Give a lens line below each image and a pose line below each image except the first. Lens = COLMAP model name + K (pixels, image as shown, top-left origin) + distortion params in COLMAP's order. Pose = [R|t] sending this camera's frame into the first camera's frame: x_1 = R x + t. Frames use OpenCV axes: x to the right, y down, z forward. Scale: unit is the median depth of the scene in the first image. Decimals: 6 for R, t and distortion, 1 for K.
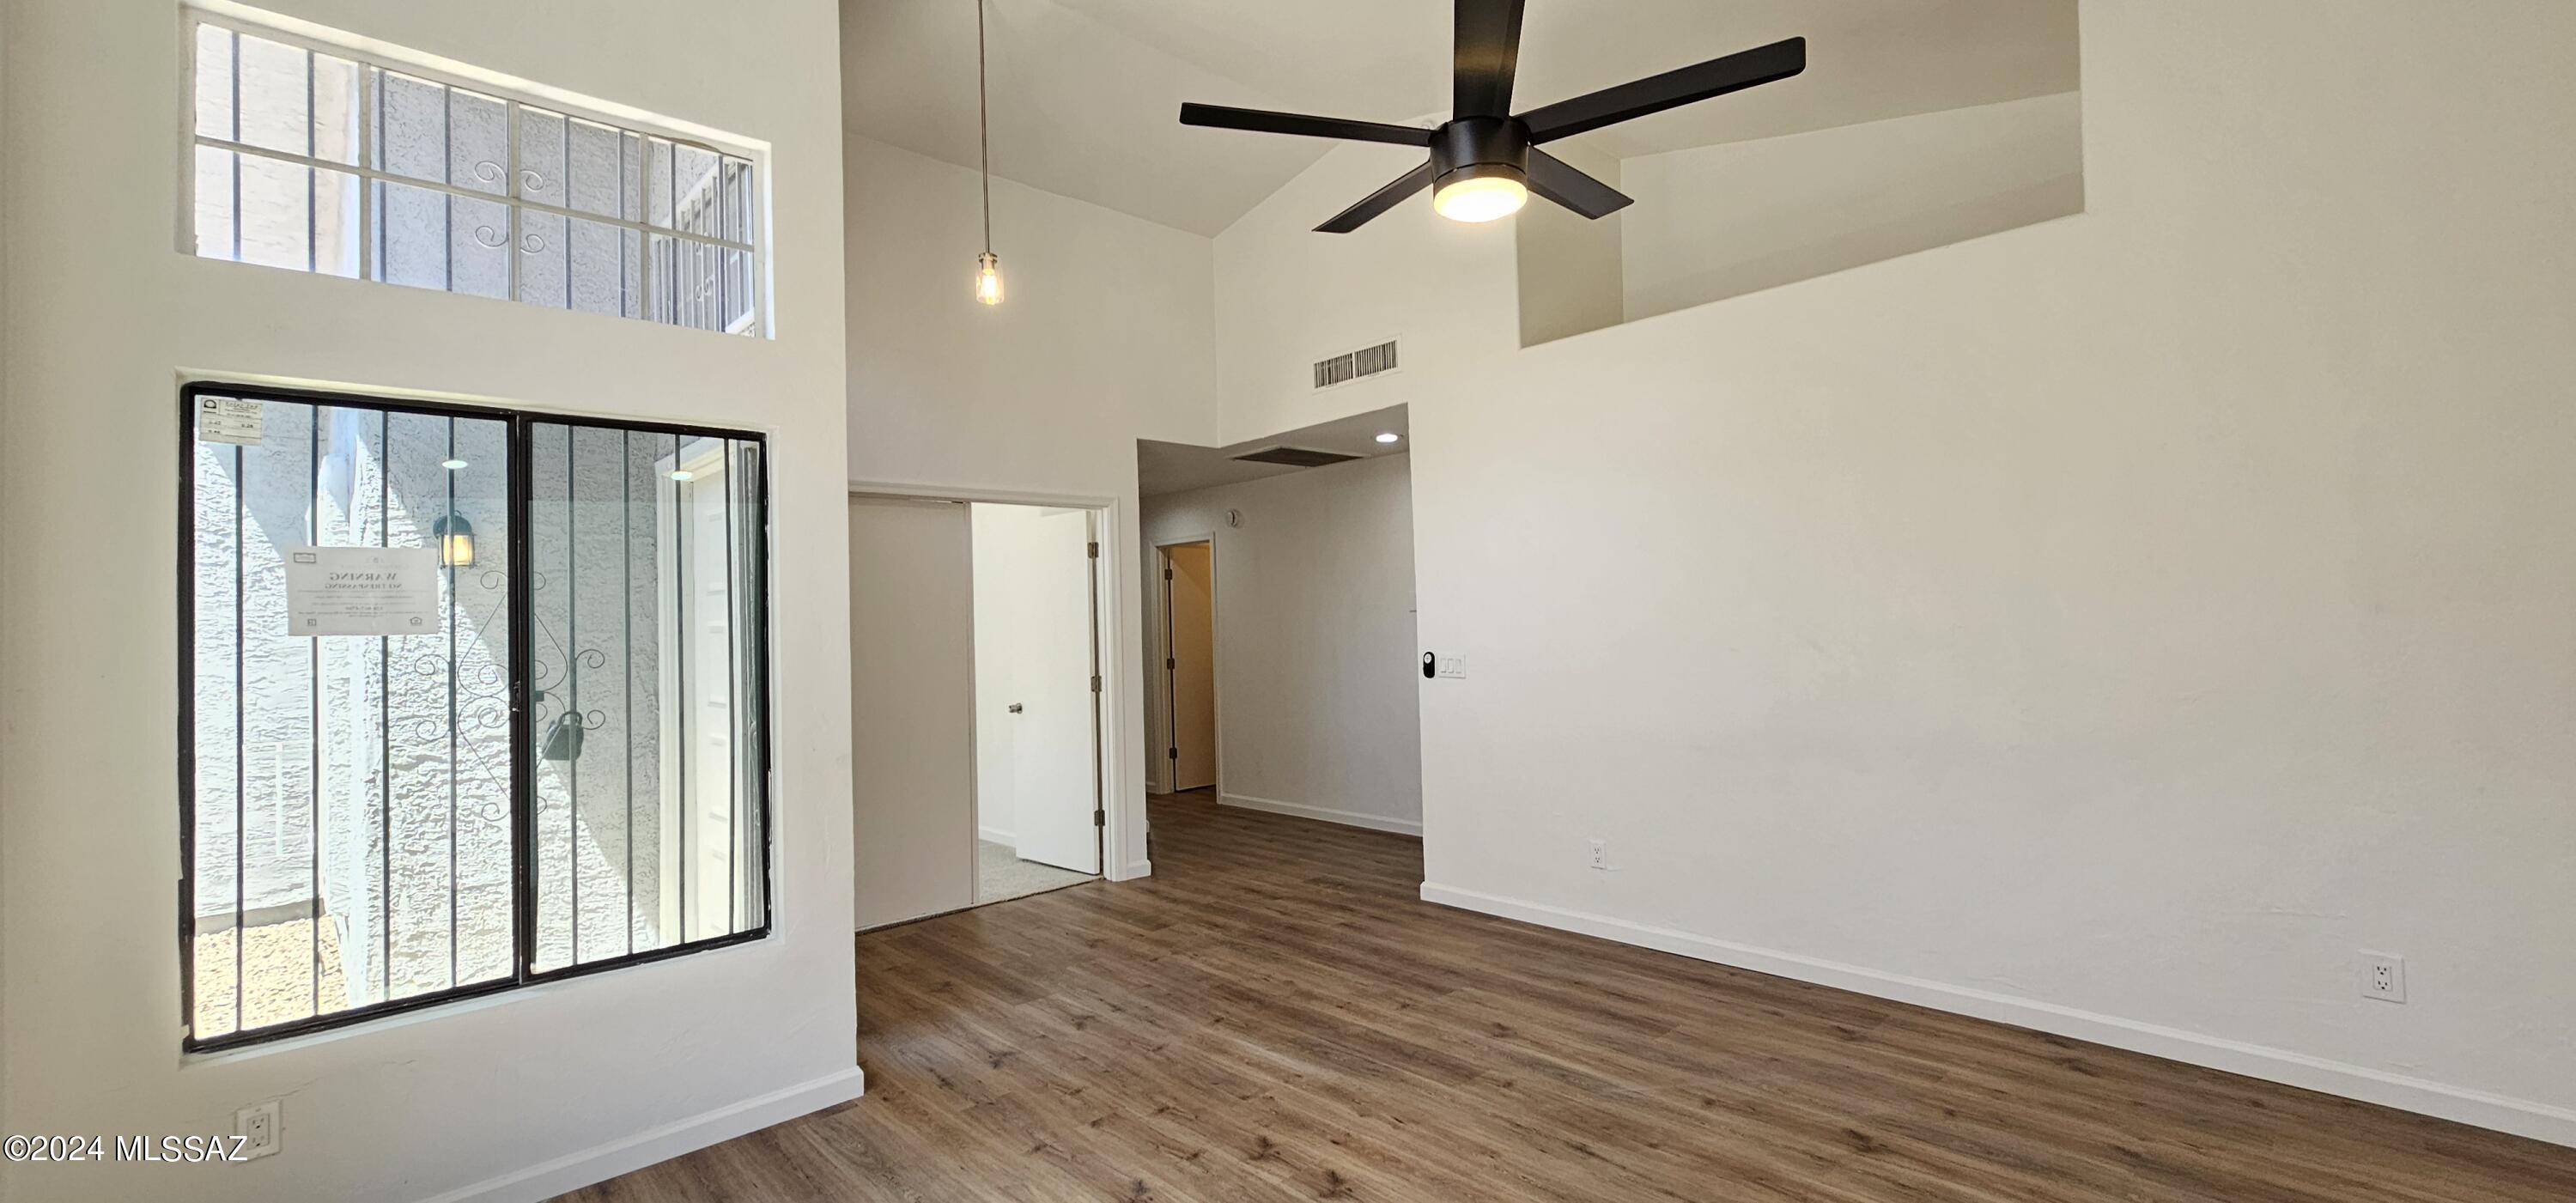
lens RADIAL K [[1049.7, 0, 1296.6], [0, 1049.7, 594.2], [0, 0, 1]] dist [0.000263, 0.000041]
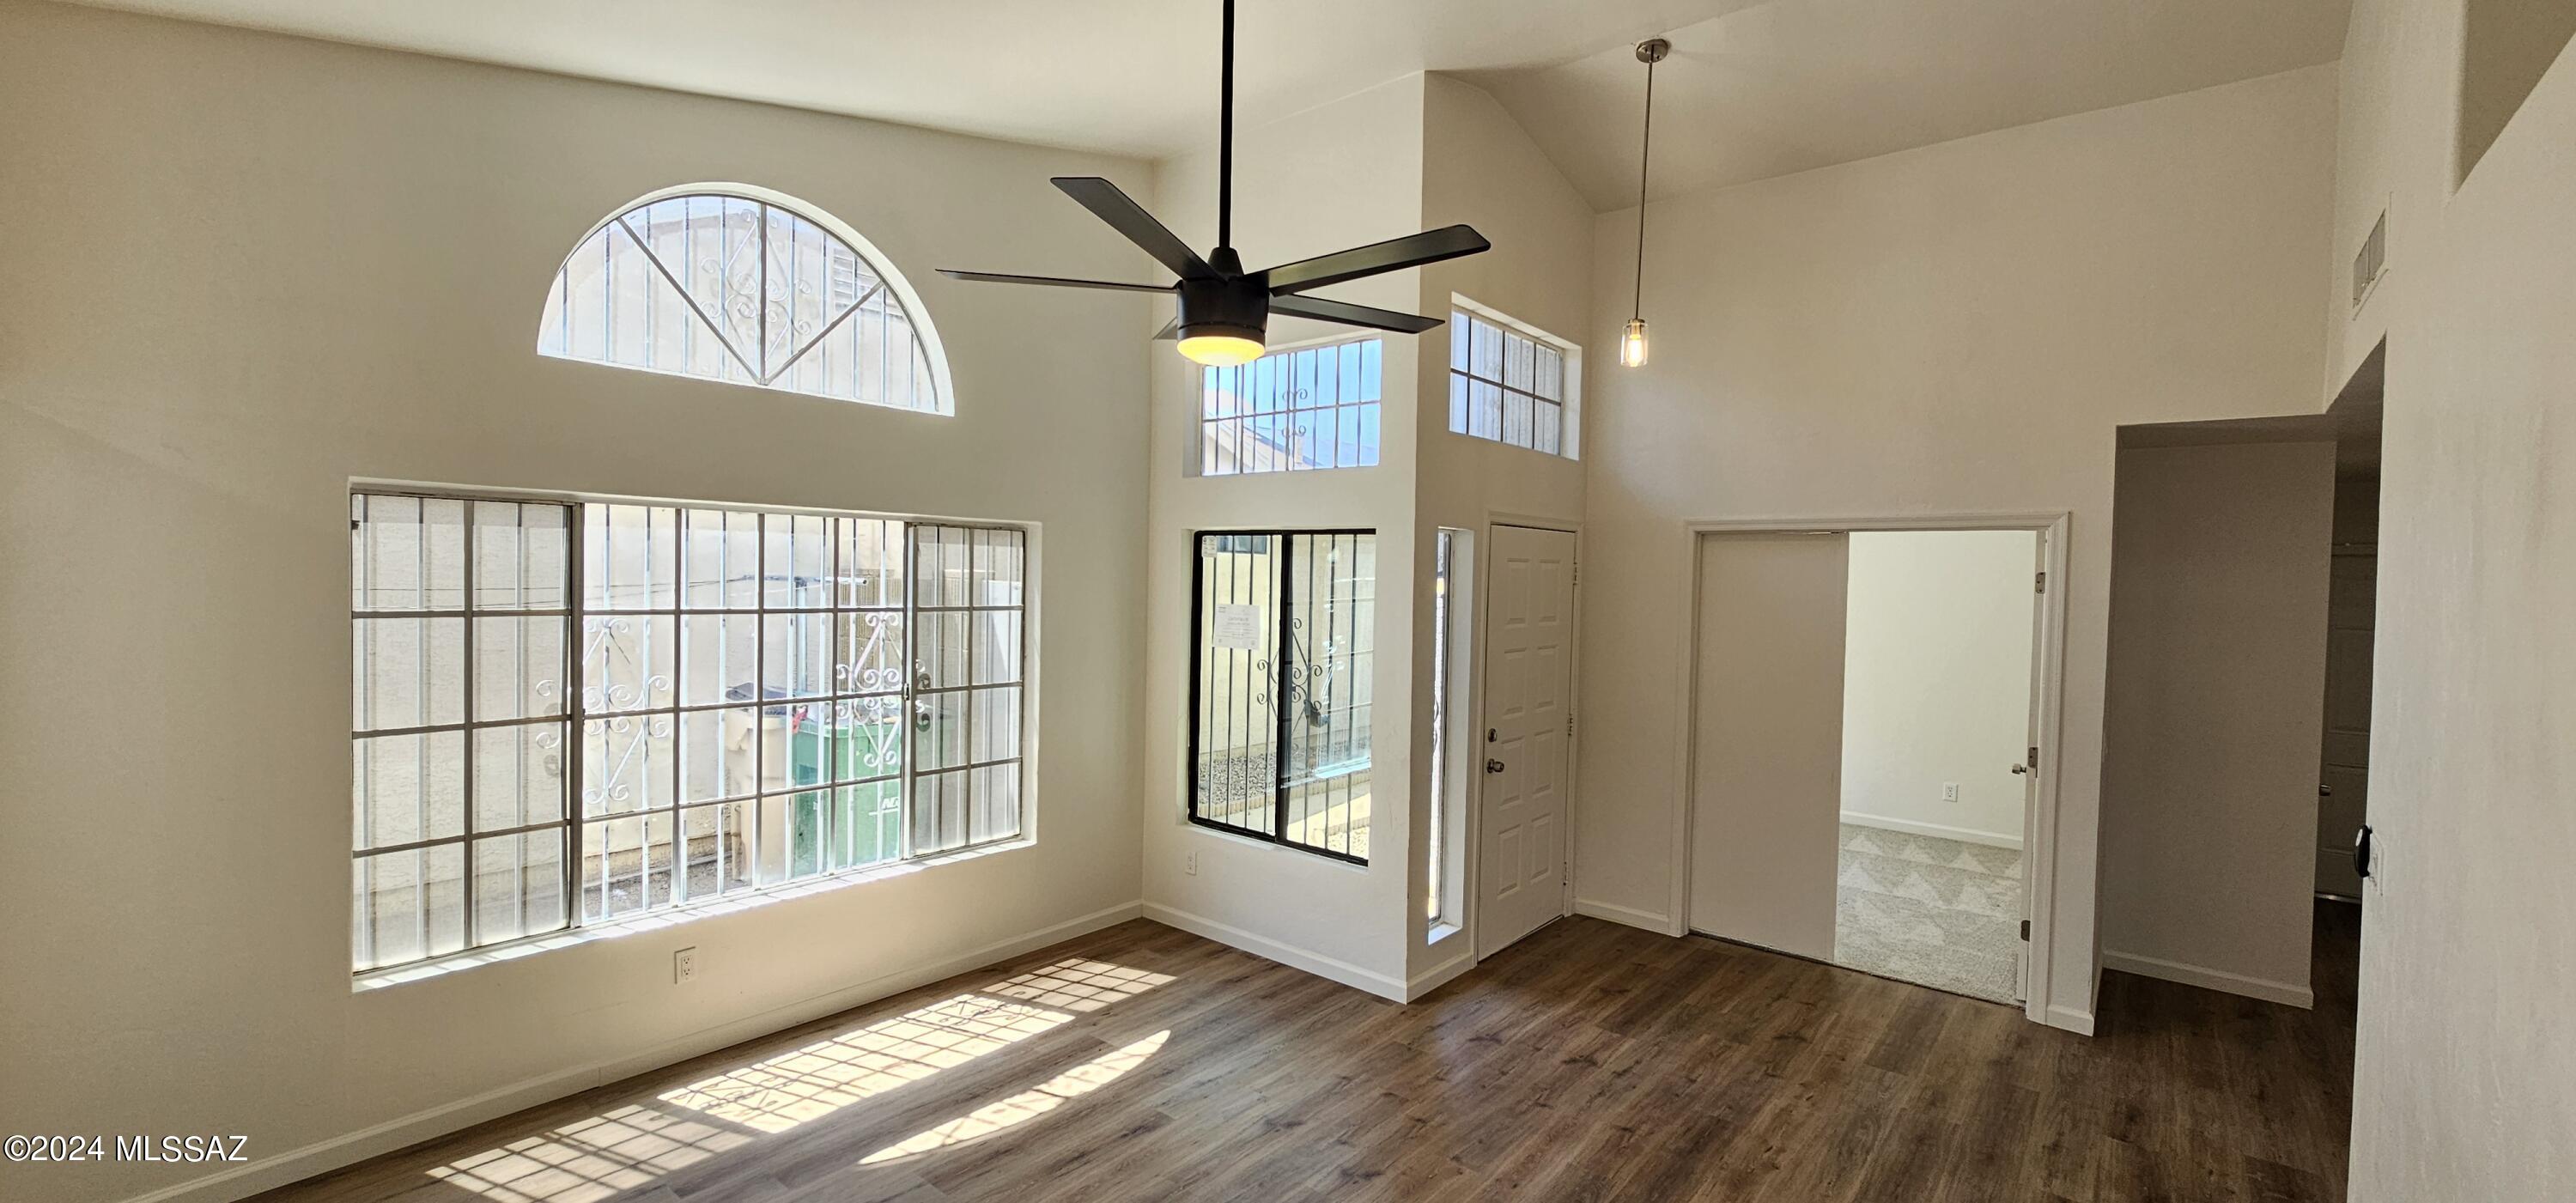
lens RADIAL K [[1049.7, 0, 1311.0], [0, 1049.7, 612.5], [0, 0, 1]] dist [0.000263, 0.000041]
pose [[0.118390, 0.067963, -0.990639, 0.749132], [-0.000050, 0.997655, 0.068438, -0.110308], [0.992967, -0.008053, 0.118116, 0.587932]]
